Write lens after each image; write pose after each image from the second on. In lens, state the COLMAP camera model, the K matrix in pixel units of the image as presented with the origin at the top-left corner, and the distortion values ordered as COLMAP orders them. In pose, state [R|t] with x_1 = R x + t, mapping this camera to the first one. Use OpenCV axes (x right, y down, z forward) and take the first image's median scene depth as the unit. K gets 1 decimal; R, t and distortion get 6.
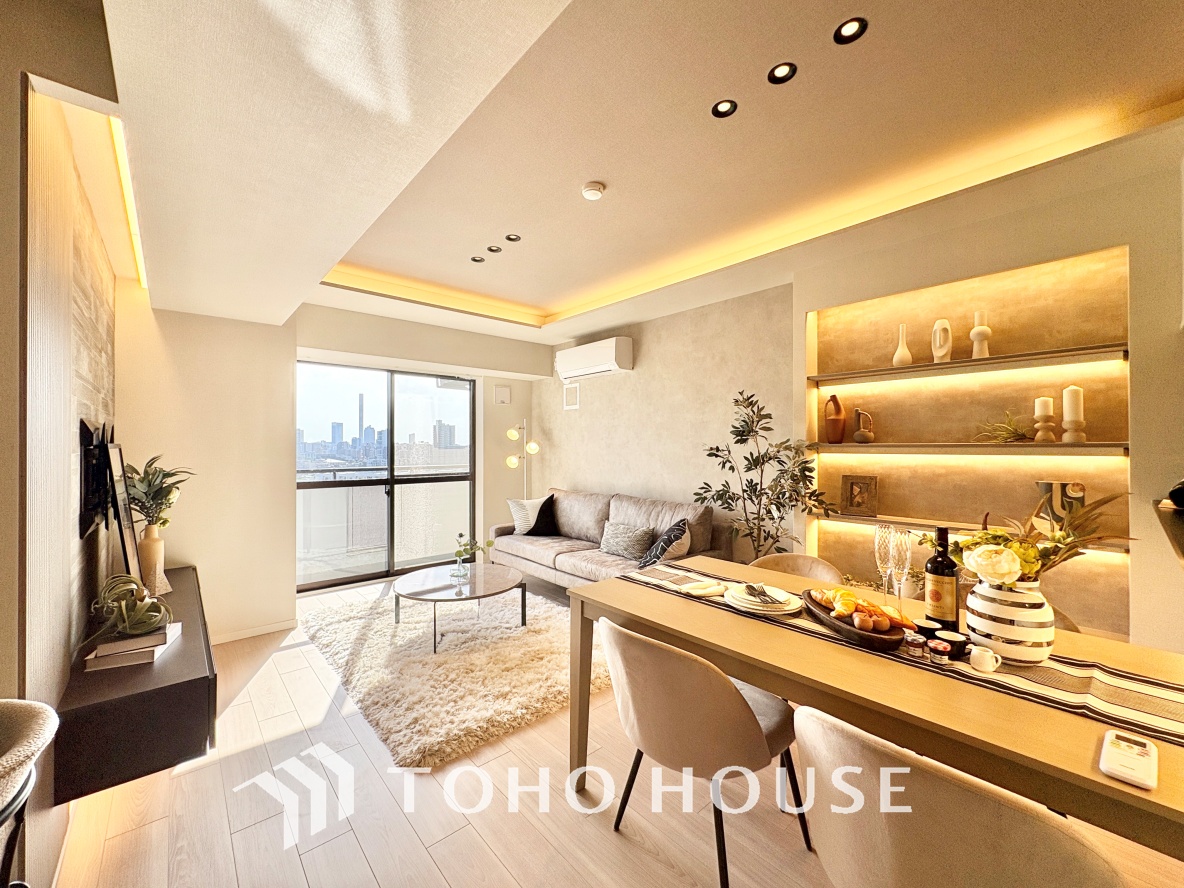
lens RADIAL K [[471.7, 0, 590.0], [0, 471.7, 446.4], [0, 0, 1]] dist [0.001157, 0.000260]
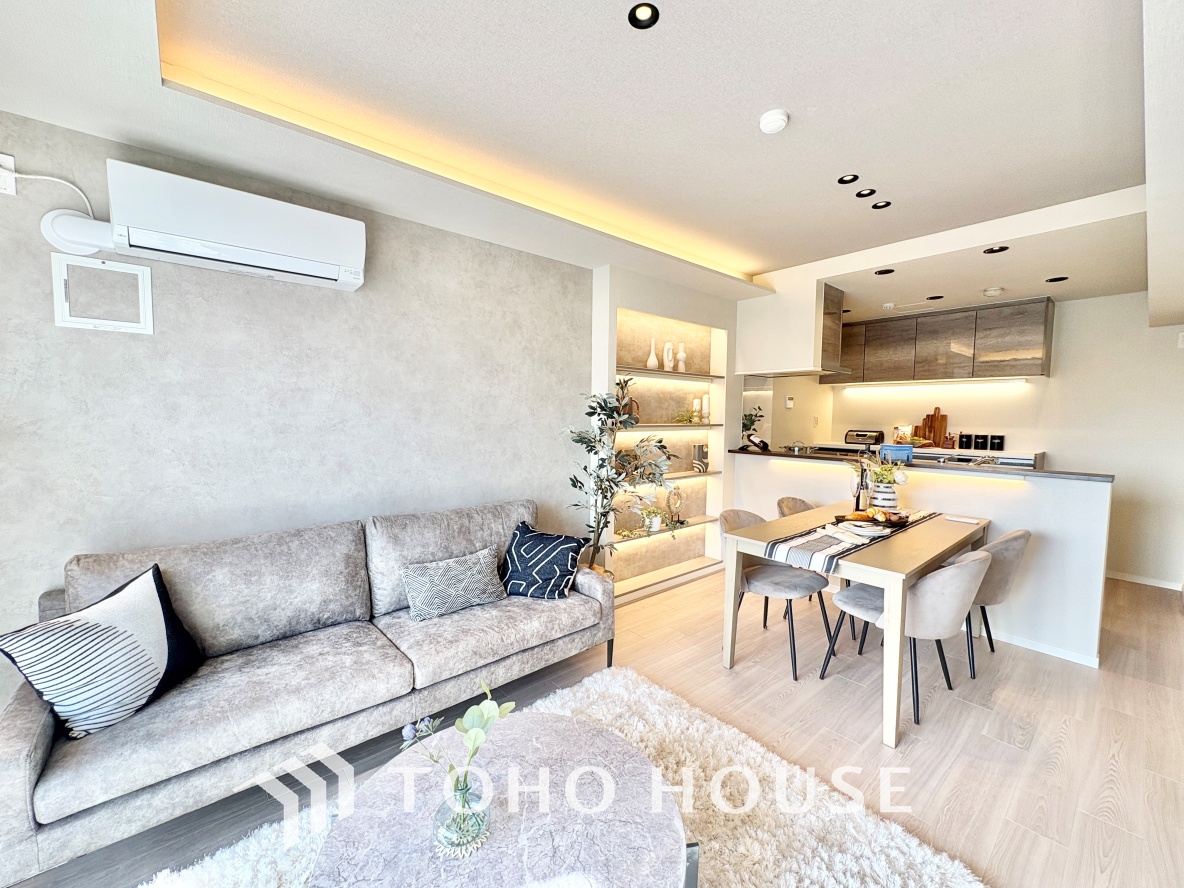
lens RADIAL K [[471.7, 0, 590.0], [0, 471.7, 446.4], [0, 0, 1]] dist [0.001157, 0.000260]
pose [[0.024418, -0.064697, 0.997606, -0.596674], [-0.007752, 0.997861, 0.064903, -0.023781], [-0.999672, -0.009319, 0.023864, 0.915458]]
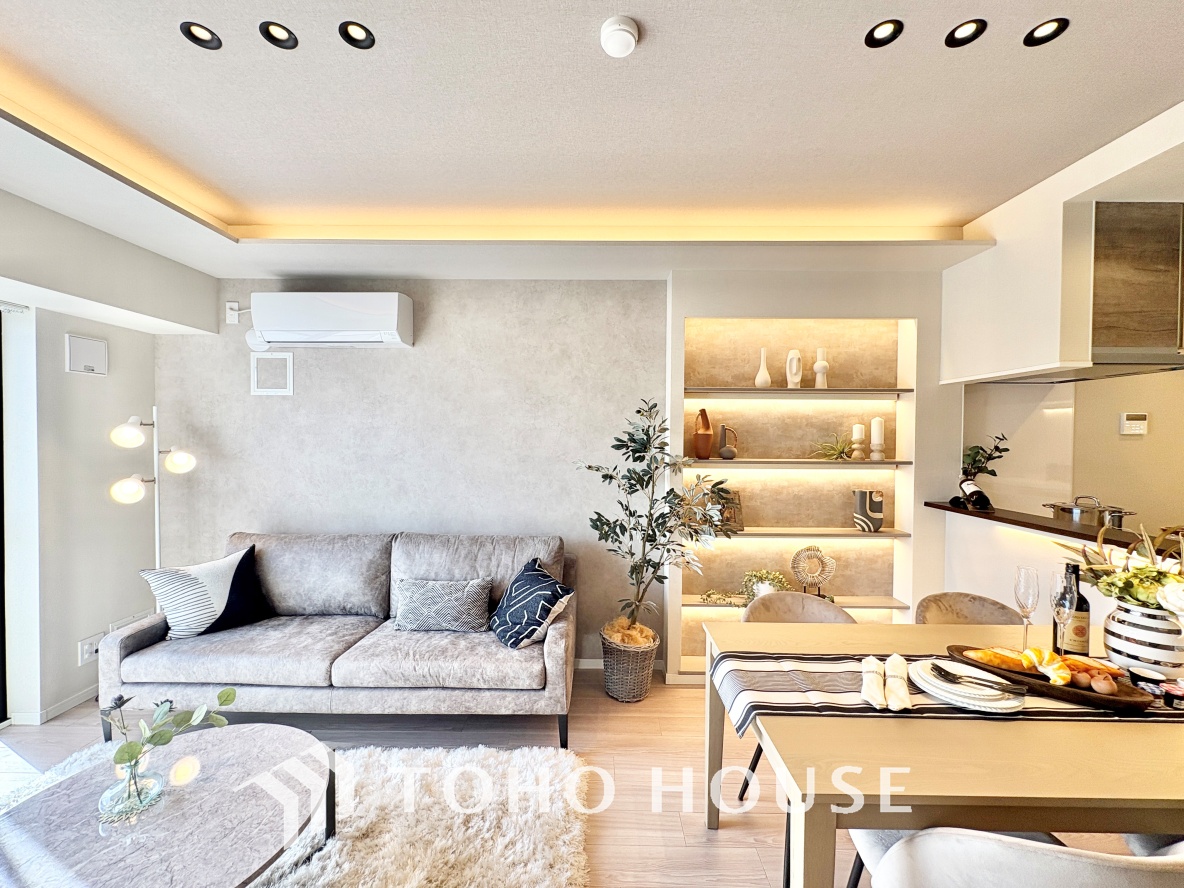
lens RADIAL K [[471.7, 0, 590.0], [0, 471.7, 446.4], [0, 0, 1]] dist [0.001157, 0.000260]
pose [[0.672501, -0.008939, 0.740042, -0.312098], [-0.006914, 0.999808, 0.018360, -0.041979], [-0.740064, -0.017463, 0.672310, 0.453697]]
